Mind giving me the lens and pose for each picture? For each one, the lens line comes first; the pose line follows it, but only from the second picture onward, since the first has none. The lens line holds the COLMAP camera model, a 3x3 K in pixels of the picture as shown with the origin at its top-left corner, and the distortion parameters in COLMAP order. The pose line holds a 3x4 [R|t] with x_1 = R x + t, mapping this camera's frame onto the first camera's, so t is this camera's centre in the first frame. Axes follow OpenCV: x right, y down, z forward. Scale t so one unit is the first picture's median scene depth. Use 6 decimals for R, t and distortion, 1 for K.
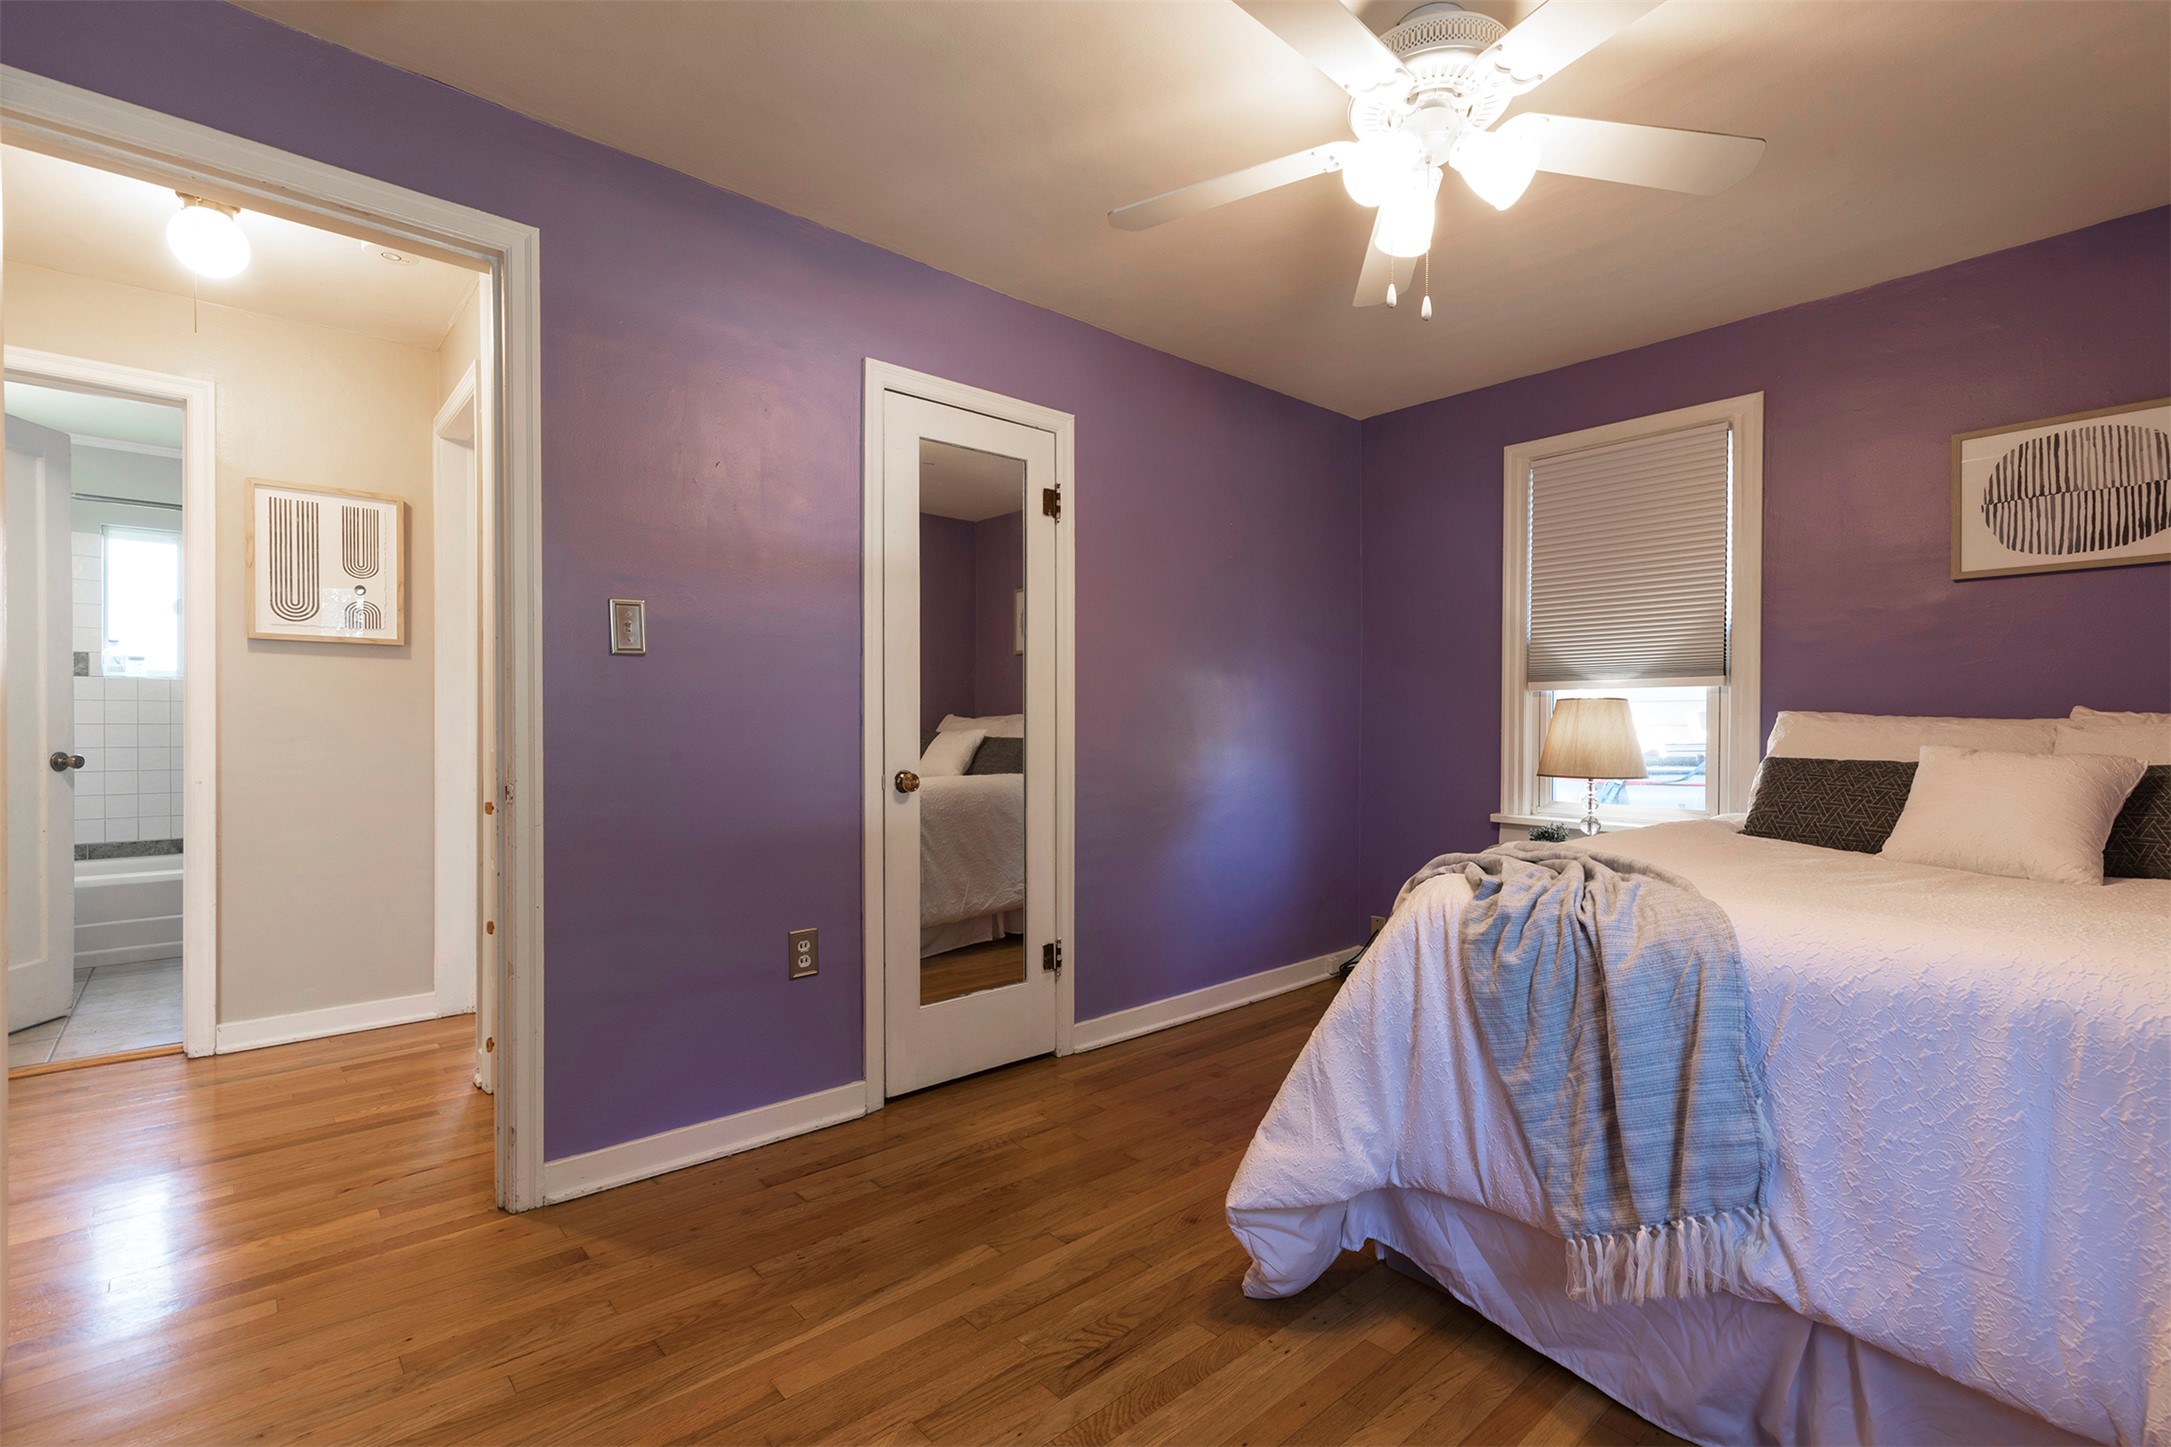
lens RADIAL K [[978.4, 0, 1085.5], [0, 978.4, 723.5], [0, 0, 1]] dist [0.001445, 0.000095]
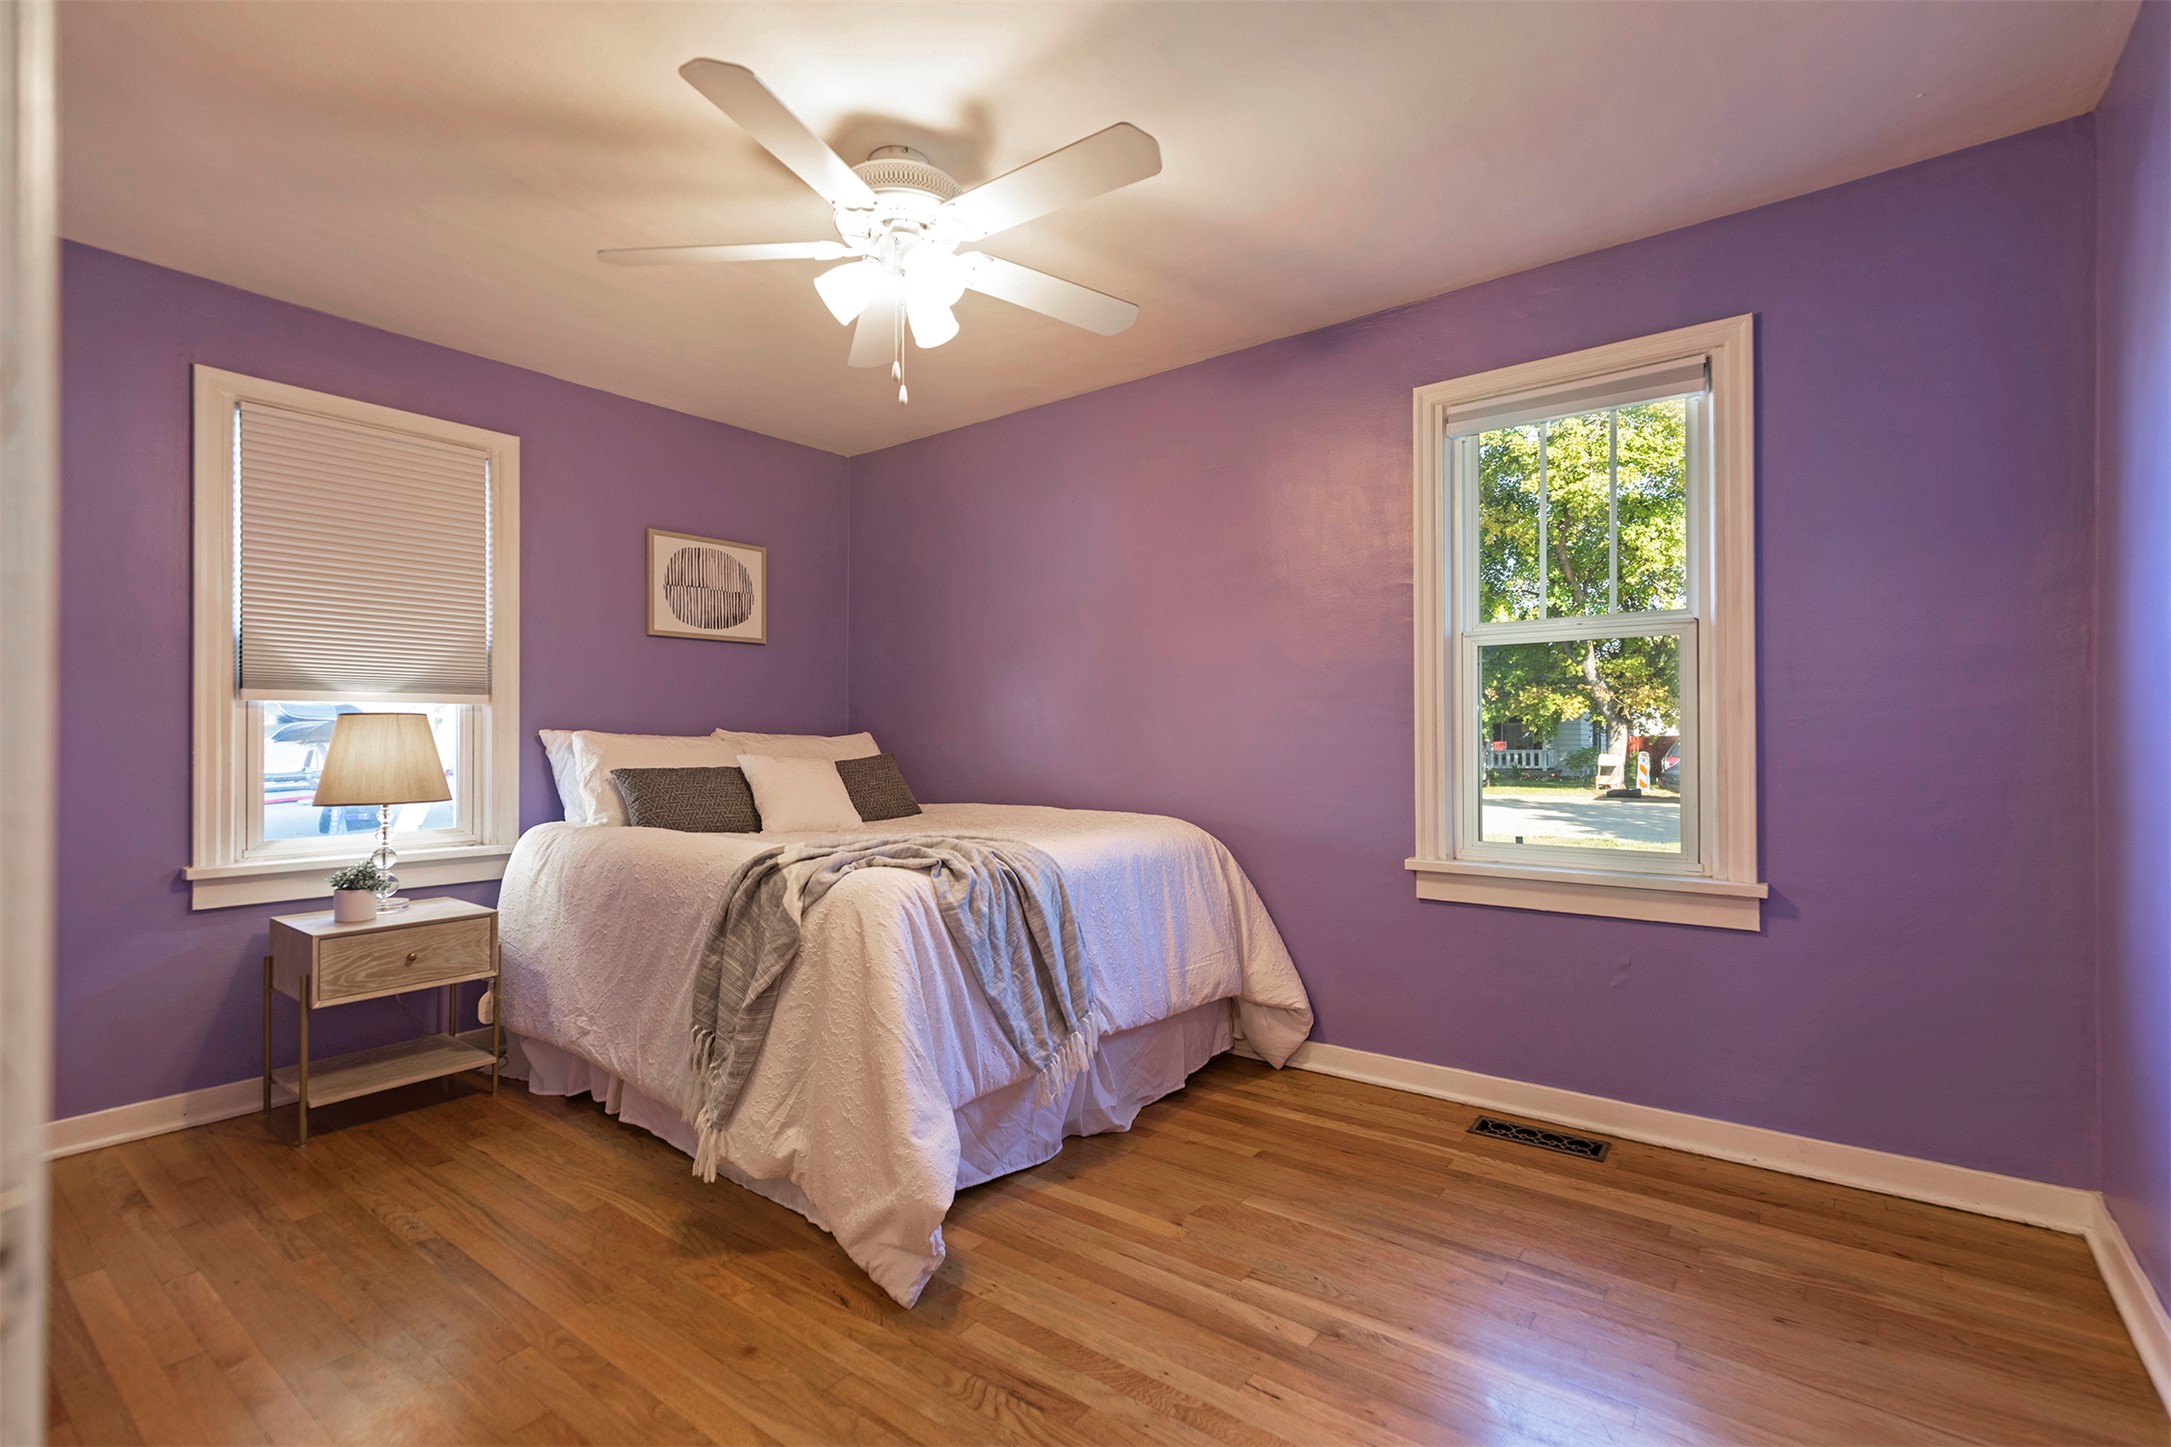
lens RADIAL K [[987.4, 0, 1085.5], [0, 987.4, 723.5], [0, 0, 1]] dist [0.016753, -0.000098]
pose [[-0.188385, 0.012710, 0.982013, -0.768137], [0.004415, 0.999917, -0.012095, -0.004937], [-0.982085, 0.002057, -0.188426, 0.879456]]
